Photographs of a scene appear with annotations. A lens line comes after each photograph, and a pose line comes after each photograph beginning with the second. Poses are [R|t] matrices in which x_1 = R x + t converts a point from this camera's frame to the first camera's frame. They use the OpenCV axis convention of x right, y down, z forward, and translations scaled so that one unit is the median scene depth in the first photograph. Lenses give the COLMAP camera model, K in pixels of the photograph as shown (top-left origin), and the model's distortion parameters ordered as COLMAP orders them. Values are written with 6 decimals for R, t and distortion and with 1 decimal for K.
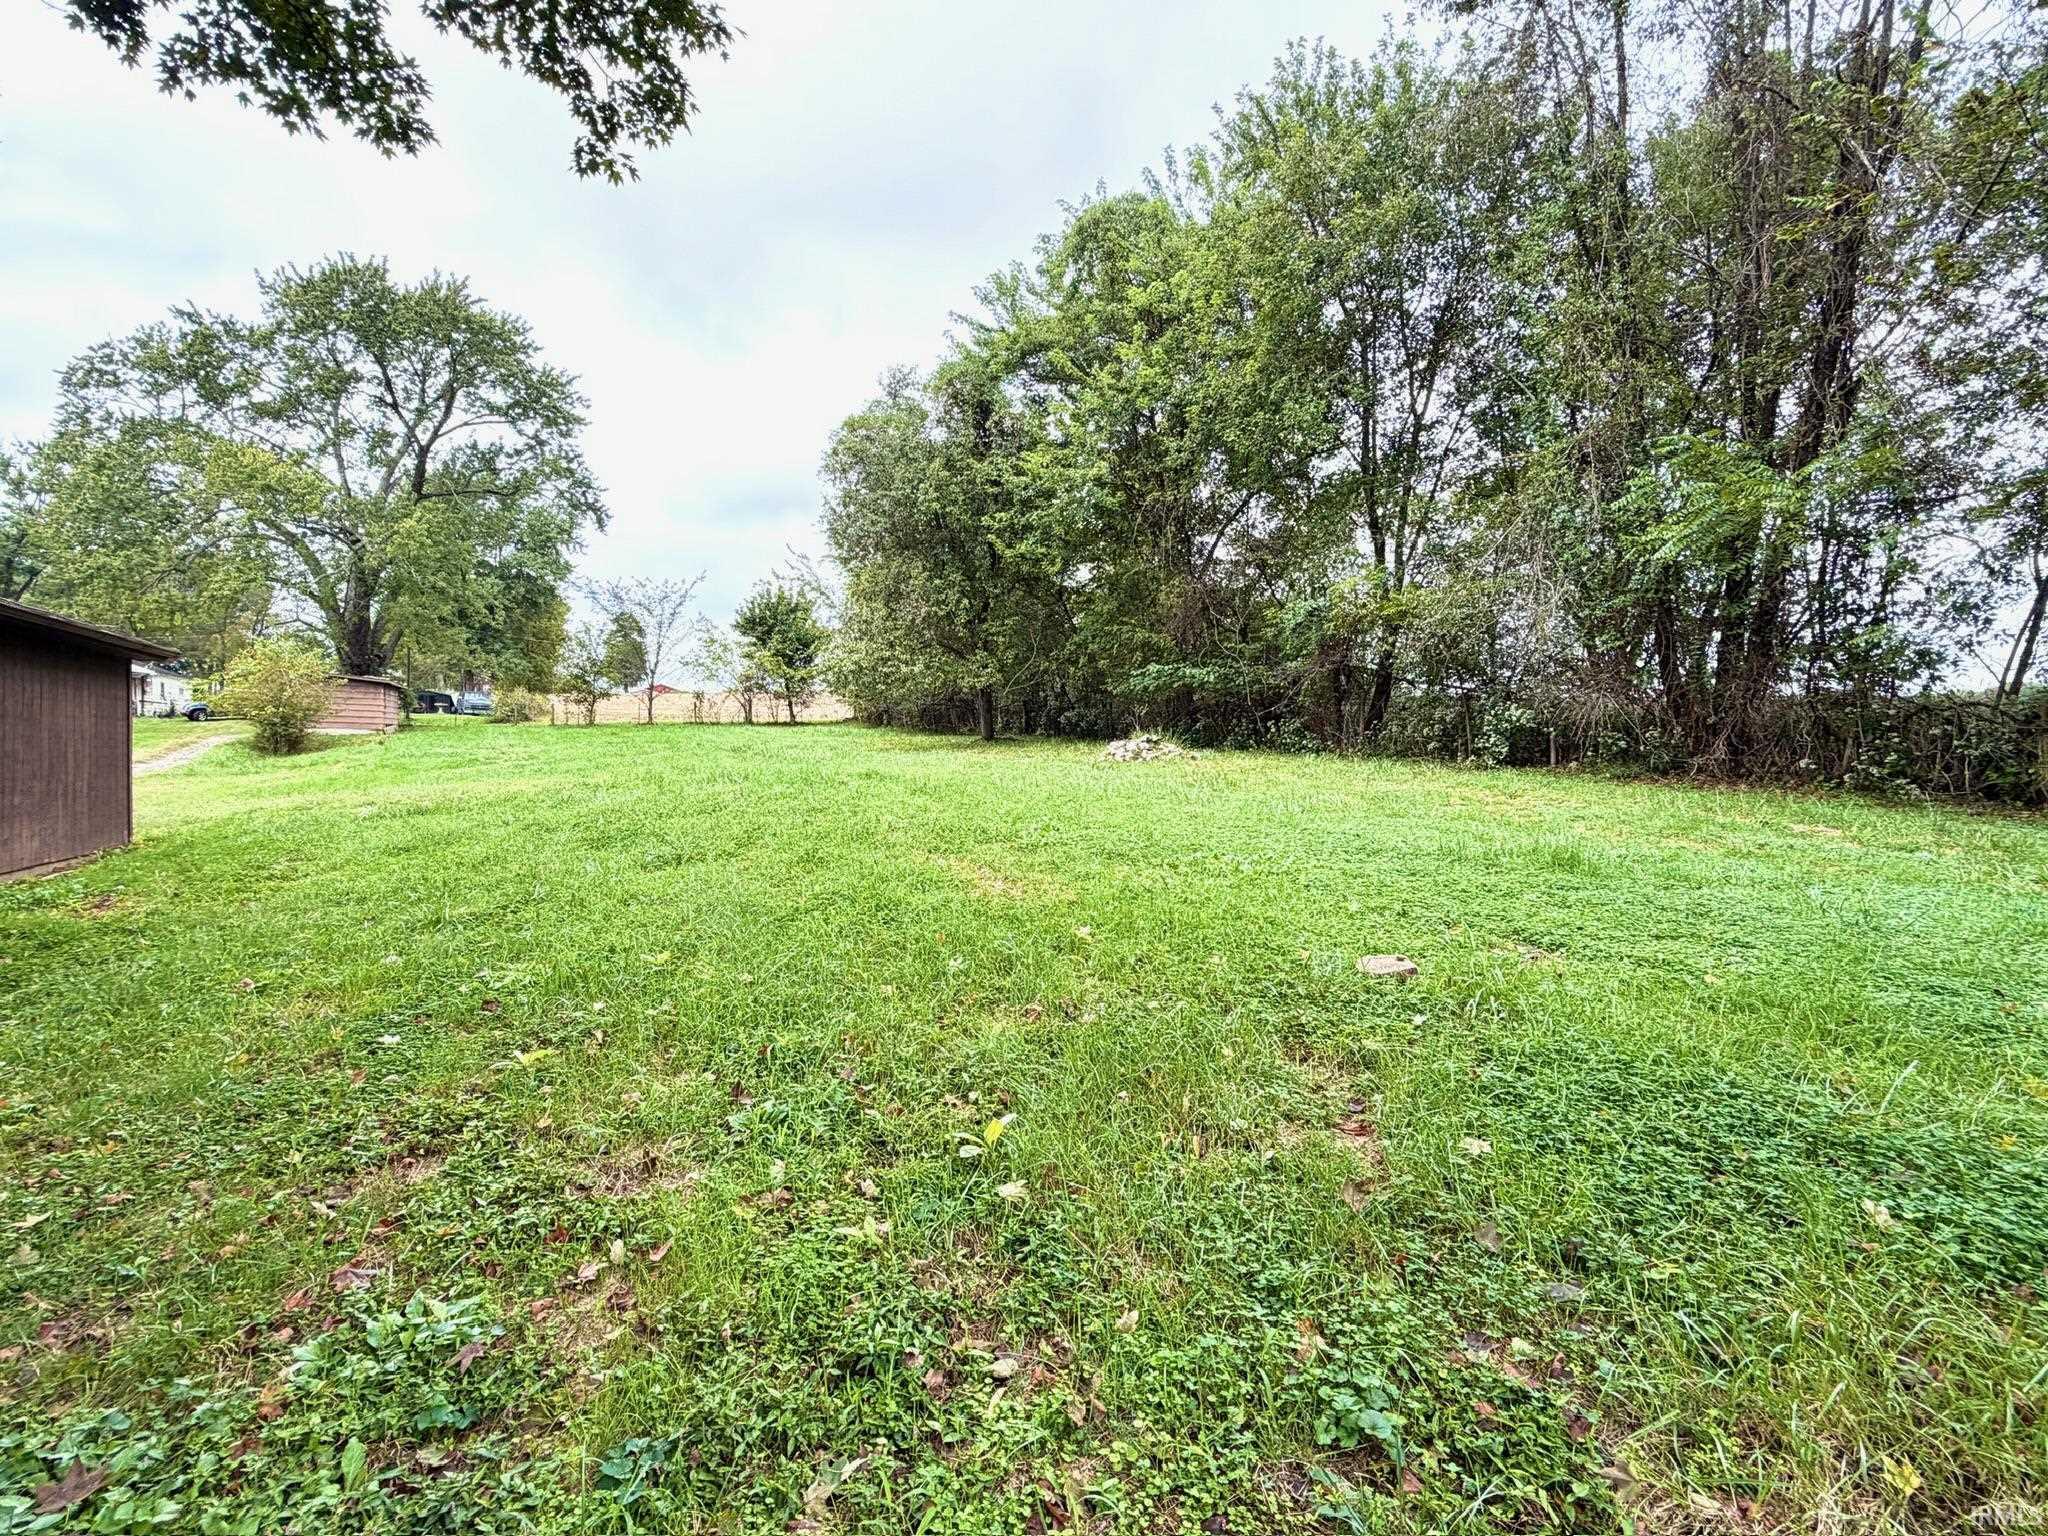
lens RADIAL K [[952.8, 0, 1031.3], [0, 952.8, 764.9], [0, 0, 1]] dist [0.000111, -0.005444]
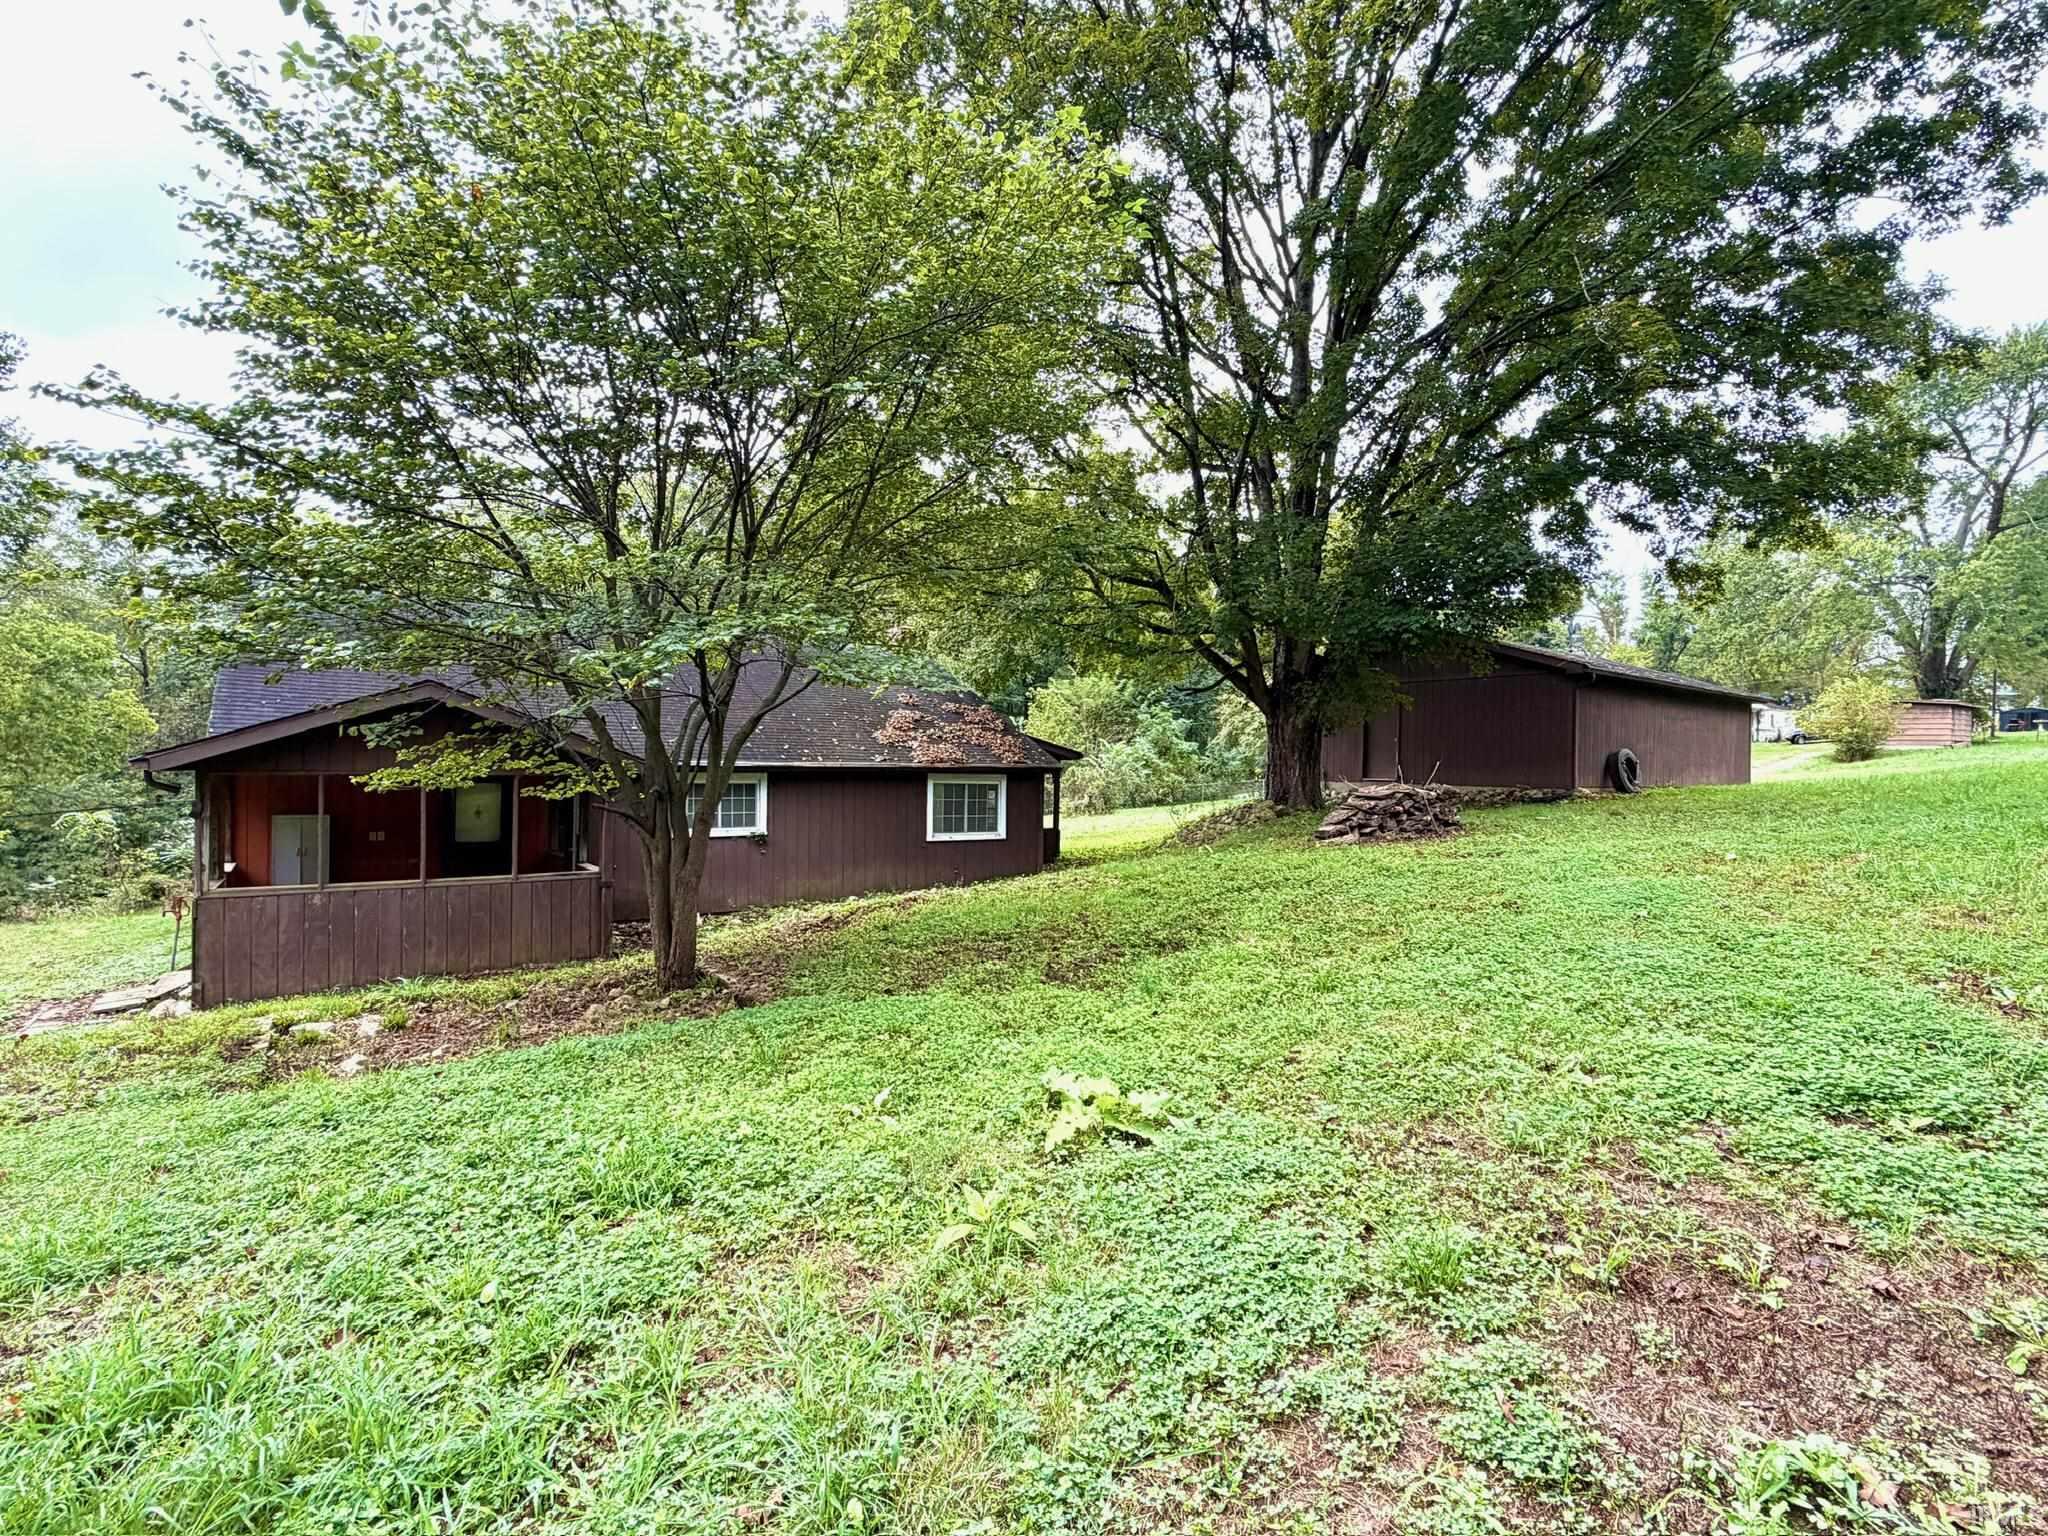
lens RADIAL K [[952.7, 0, 1024.0], [0, 952.7, 768.0], [0, 0, 1]] dist [-0.001291, -0.000250]
pose [[0.161430, -0.003815, -0.986877, 0.266232], [-0.024046, 0.999680, -0.007797, 0.026211], [0.986591, 0.024989, 0.161286, -0.284528]]
